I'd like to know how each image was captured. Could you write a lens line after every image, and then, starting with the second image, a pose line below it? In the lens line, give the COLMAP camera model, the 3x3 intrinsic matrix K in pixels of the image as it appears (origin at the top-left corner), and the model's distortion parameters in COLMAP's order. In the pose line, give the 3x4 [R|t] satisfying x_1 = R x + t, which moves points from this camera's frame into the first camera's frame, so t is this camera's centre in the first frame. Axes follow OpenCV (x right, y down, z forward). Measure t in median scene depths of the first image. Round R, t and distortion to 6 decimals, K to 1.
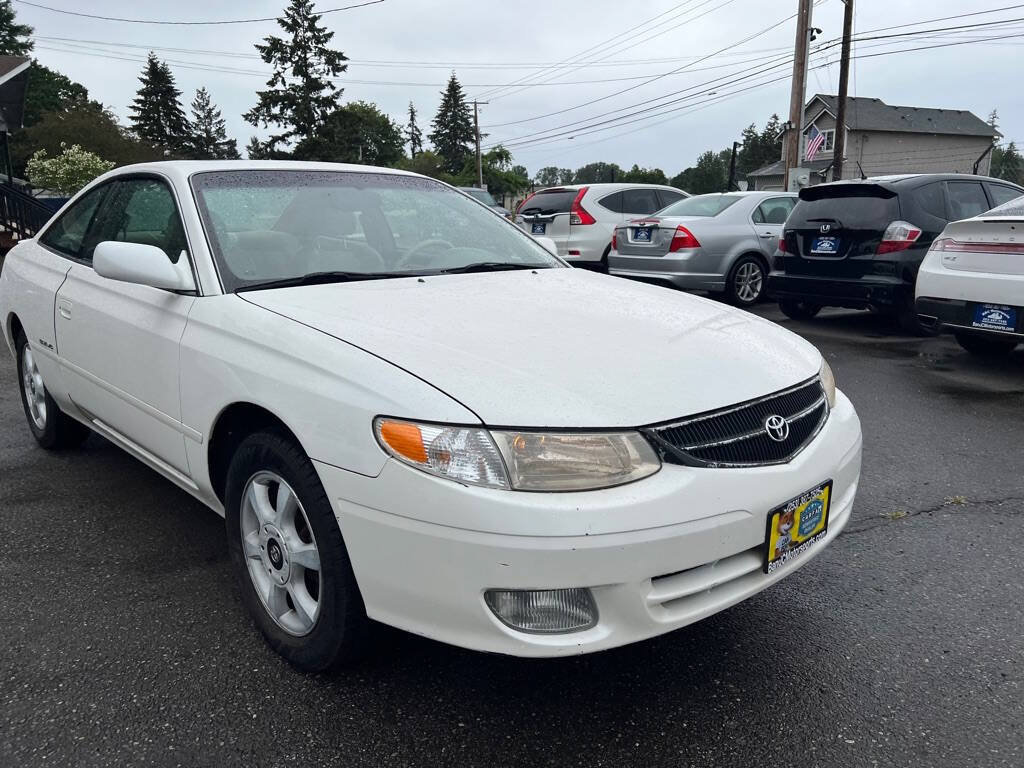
lens RADIAL K [[766.6, 0, 520.1], [0, 766.6, 384.1], [0, 0, 1]] dist [0.047993, -0.051798]
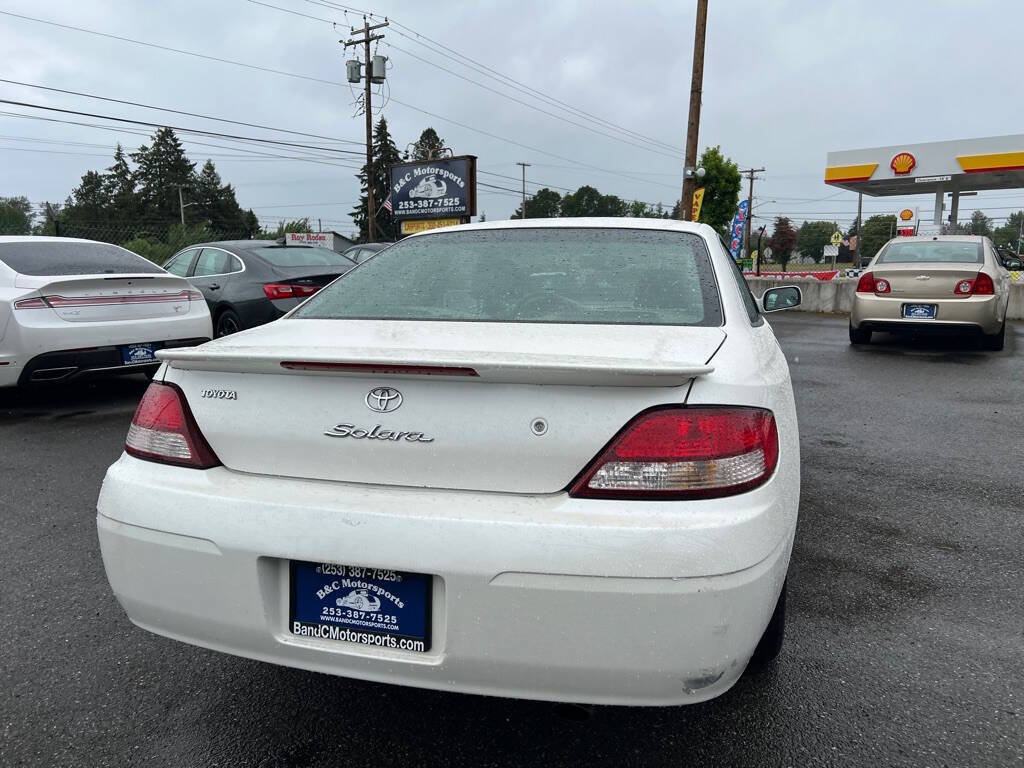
lens RADIAL K [[766.6, 0, 522.3], [0, 766.6, 392.9], [0, 0, 1]] dist [0.047993, -0.051798]
pose [[-0.505847, -0.138853, 0.851374, -0.352530], [0.193894, 0.943403, 0.269065, -0.110438], [-0.840550, 0.301182, -0.450295, 0.482308]]
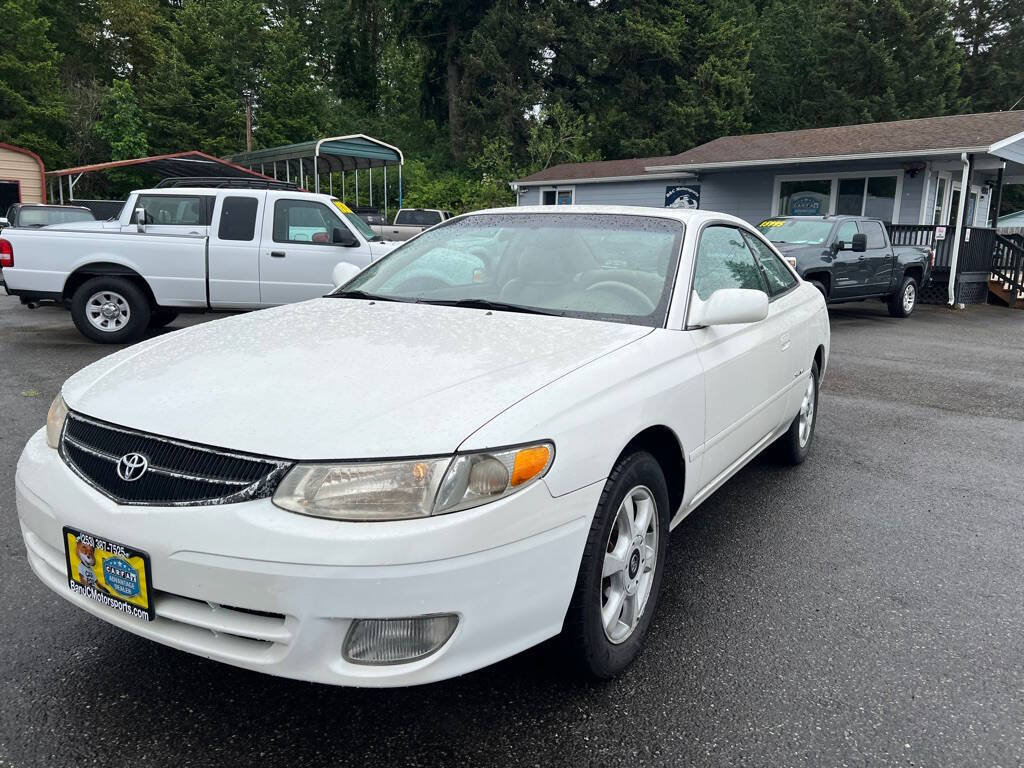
lens RADIAL K [[766.6, 0, 521.6], [0, 766.6, 386.3], [0, 0, 1]] dist [0.047993, -0.051798]
pose [[0.278378, 0.181533, -0.943161, 0.217770], [-0.241284, 0.963703, 0.114270, -0.042194], [0.929671, 0.195760, 0.312075, 0.184042]]
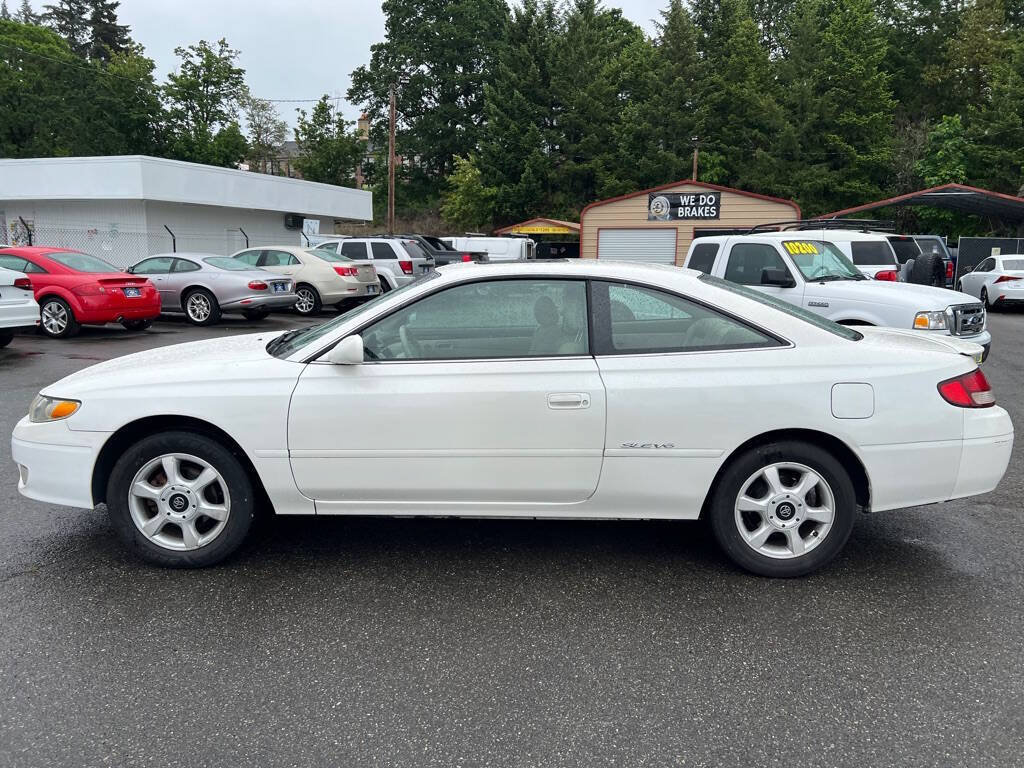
lens RADIAL K [[766.6, 0, 507.8], [0, 766.6, 388.8], [0, 0, 1]] dist [0.047993, -0.051798]
pose [[-0.693945, 0.111256, -0.711380, 0.171788], [-0.171610, 0.933963, 0.313471, -0.140748], [0.699278, 0.339611, -0.629027, 0.539466]]
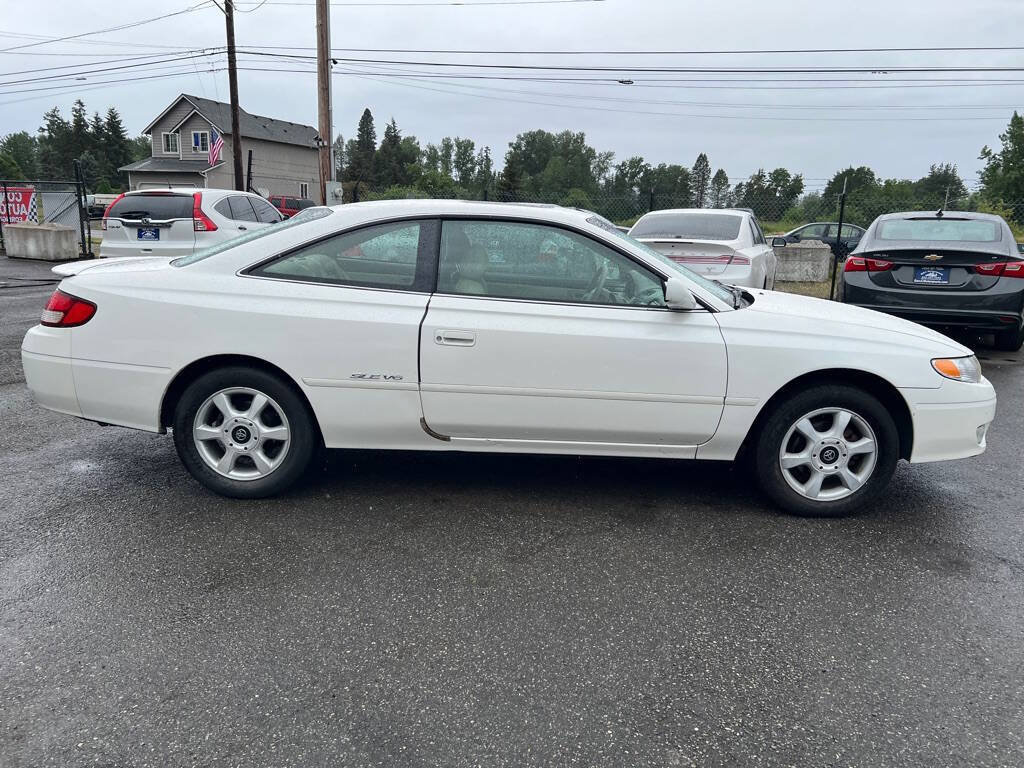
lens RADIAL K [[766.6, 0, 507.0], [0, 766.6, 382.1], [0, 0, 1]] dist [0.047993, -0.051798]
pose [[0.697177, -0.129403, 0.705124, -0.354599], [0.128079, 0.990233, 0.055090, -0.022888], [-0.705365, 0.051904, 0.706941, 0.048994]]
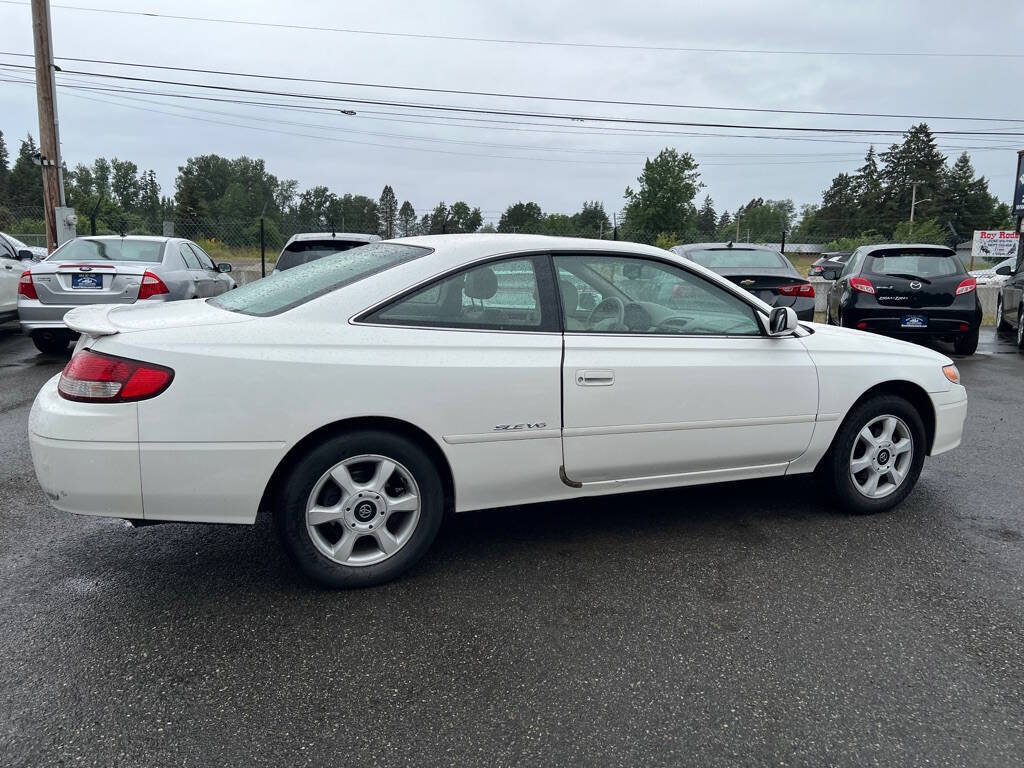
lens RADIAL K [[766.6, 0, 521.8], [0, 766.6, 380.7], [0, 0, 1]] dist [0.047993, -0.051798]
pose [[0.351606, -0.142309, 0.925268, -0.428364], [0.183650, 0.979658, 0.080887, -0.052761], [-0.917957, 0.141485, 0.370589, 0.191409]]
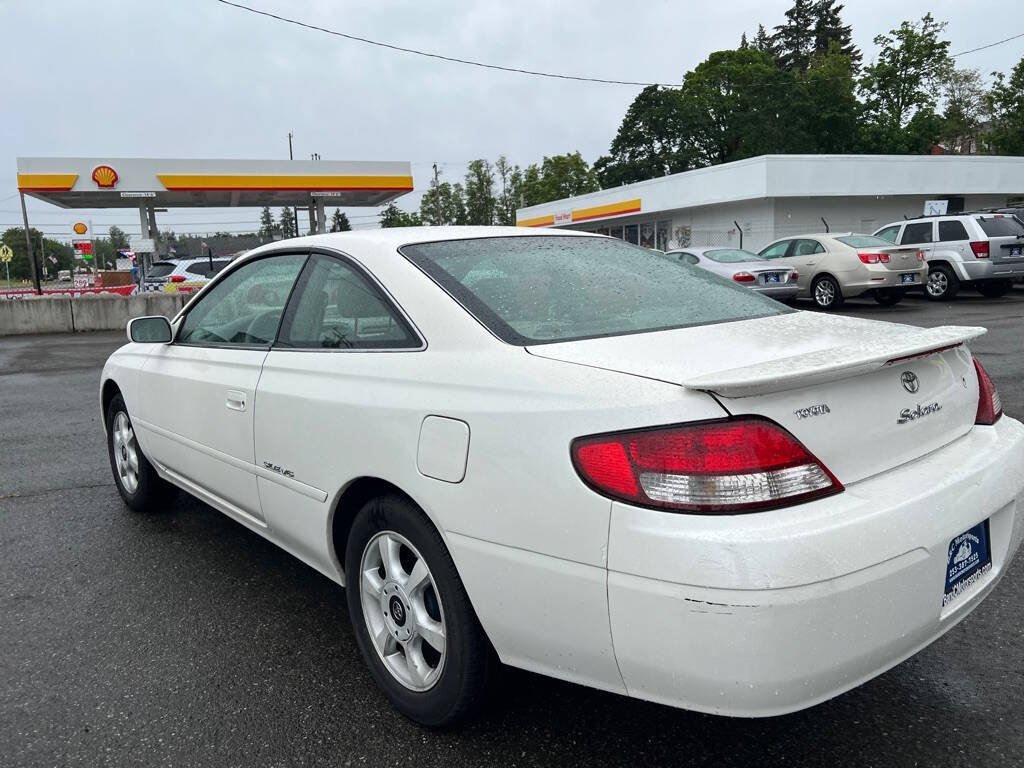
lens RADIAL K [[766.6, 0, 514.8], [0, 766.6, 388.3], [0, 0, 1]] dist [0.047993, -0.051798]
pose [[-0.998556, 0.029523, 0.044877, -0.145077], [0.044223, 0.926047, 0.374809, -0.139931], [-0.030493, 0.376252, -0.926015, 0.593942]]
